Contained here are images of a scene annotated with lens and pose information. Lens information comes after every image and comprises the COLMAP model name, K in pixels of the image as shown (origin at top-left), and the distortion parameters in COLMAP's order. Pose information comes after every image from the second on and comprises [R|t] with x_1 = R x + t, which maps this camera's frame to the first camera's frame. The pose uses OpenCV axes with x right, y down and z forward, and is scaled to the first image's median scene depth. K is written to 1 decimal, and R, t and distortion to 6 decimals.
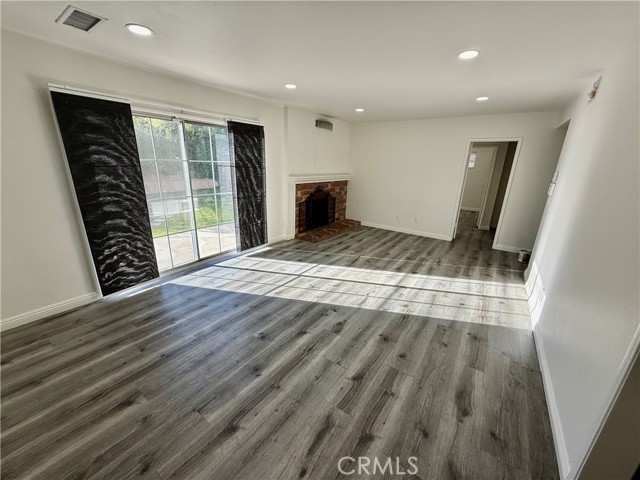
lens RADIAL K [[256.8, 0, 319.6], [0, 256.8, 240.2], [0, 0, 1]] dist [-0.000909, 0.000170]
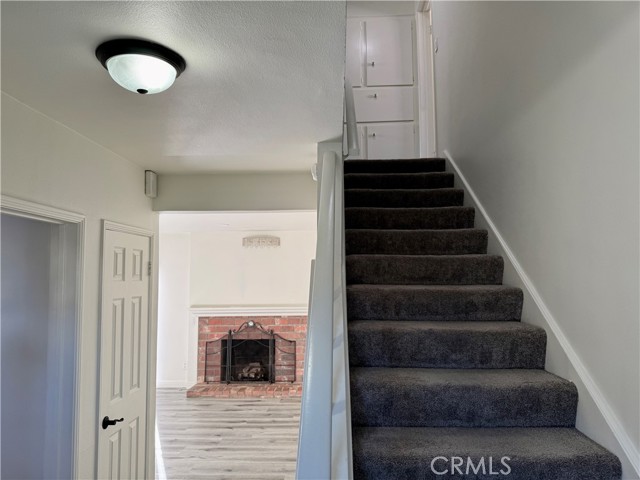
lens RADIAL K [[457.2, 0, 331.0], [0, 457.2, 223.1], [0, 0, 1]] dist [0.046247, -0.050867]
pose [[0.552814, -0.139606, -0.821527, 1.528133], [-0.212541, 0.929638, -0.300999, -0.161973], [0.805744, 0.341005, 0.484245, 0.592755]]
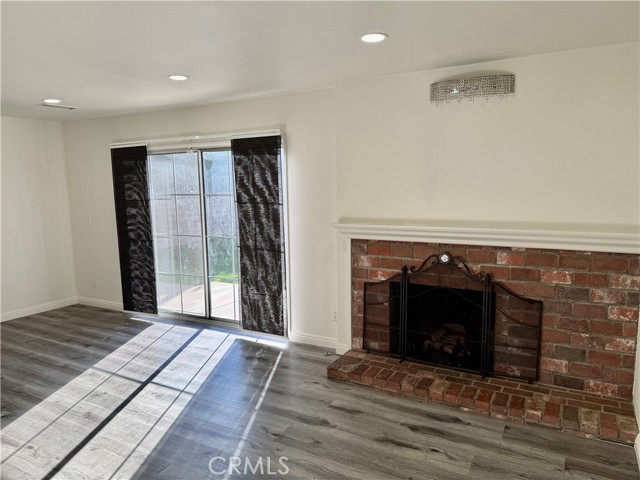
lens RADIAL K [[457.2, 0, 317.7], [0, 457.2, 242.2], [0, 0, 1]] dist [0.046247, -0.050867]
pose [[0.091615, 0.094650, -0.991286, 0.784587], [-0.271877, 0.960029, 0.066539, -0.278232], [0.957961, 0.263412, 0.113686, 0.949723]]
